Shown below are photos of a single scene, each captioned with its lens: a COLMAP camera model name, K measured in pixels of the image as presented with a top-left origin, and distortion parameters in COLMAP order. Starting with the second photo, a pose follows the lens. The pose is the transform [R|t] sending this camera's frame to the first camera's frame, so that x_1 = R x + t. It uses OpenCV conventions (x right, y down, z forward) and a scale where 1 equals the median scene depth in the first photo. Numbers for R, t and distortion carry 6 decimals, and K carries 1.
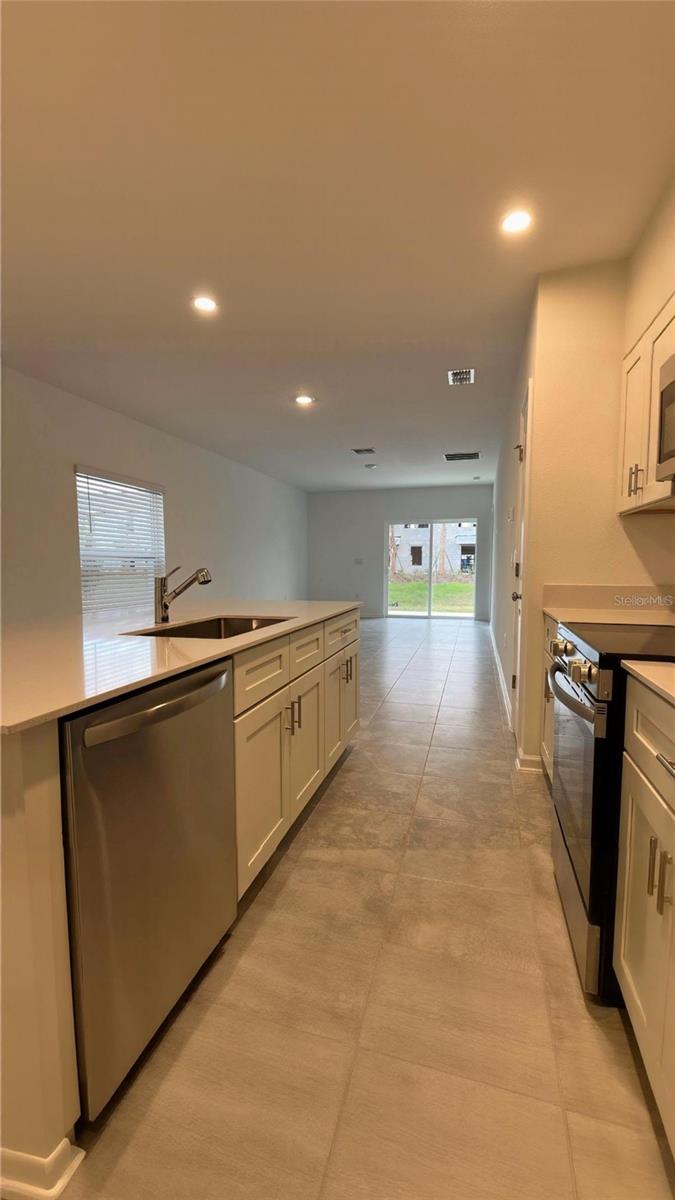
lens RADIAL K [[511.6, 0, 336.9], [0, 511.6, 605.1], [0, 0, 1]] dist [0.022610, -0.000052]
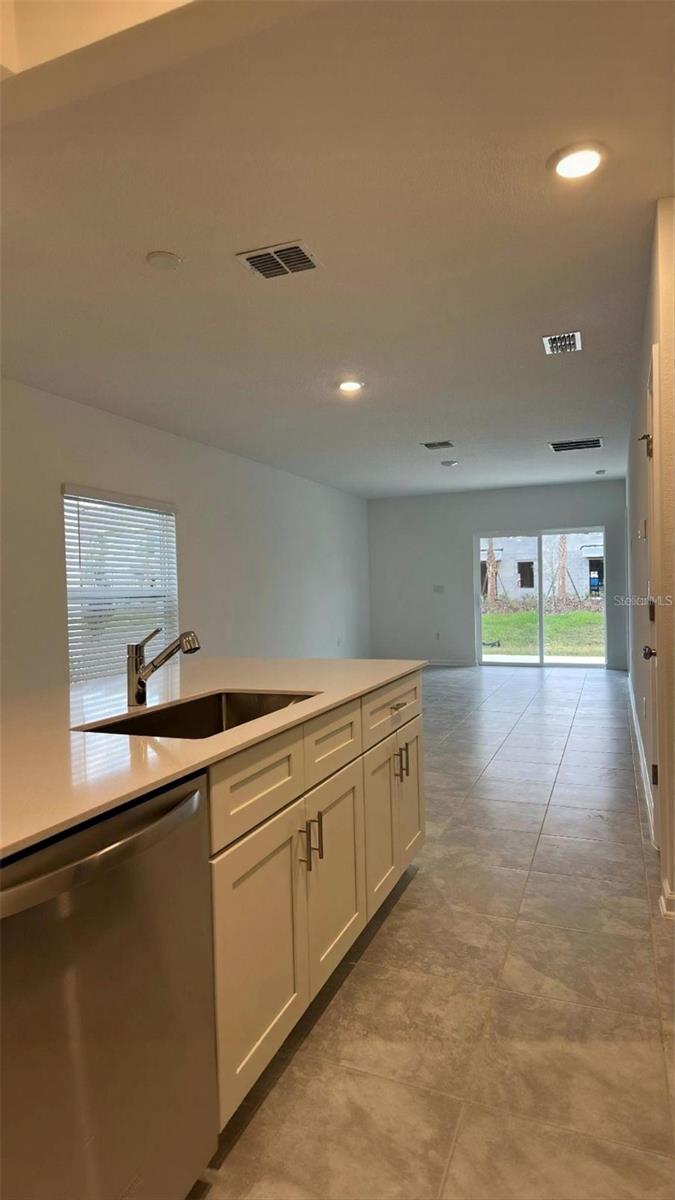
lens RADIAL K [[684.1, 0, 335.0], [0, 684.1, 598.8], [0, 0, 1]] dist [0.022330, -0.000525]
pose [[0.992488, -0.022637, -0.120229, 0.047362], [0.014710, 0.997684, -0.066414, -0.036228], [0.121454, 0.064146, 0.990522, 0.034960]]
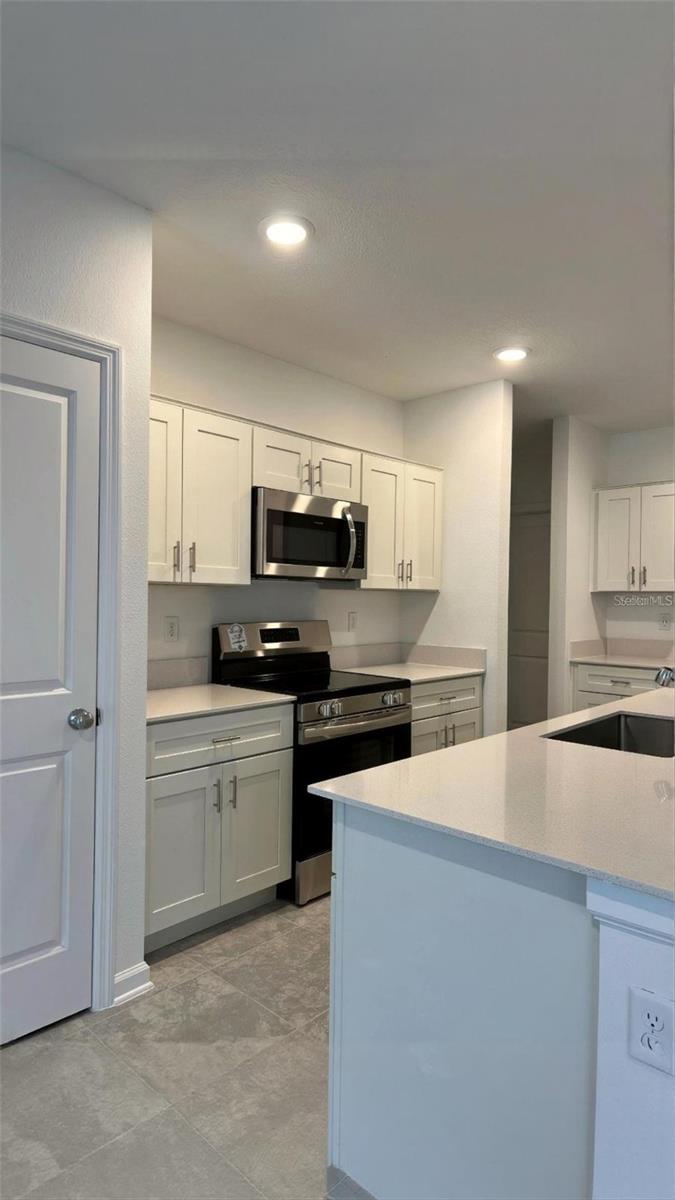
lens RADIAL K [[684.1, 0, 335.0], [0, 684.1, 598.8], [0, 0, 1]] dist [0.022330, -0.000525]
pose [[-0.885431, -0.016232, 0.464486, -0.220166], [0.021624, 0.996869, 0.076058, -0.204550], [-0.464267, 0.077389, -0.882308, 1.613763]]
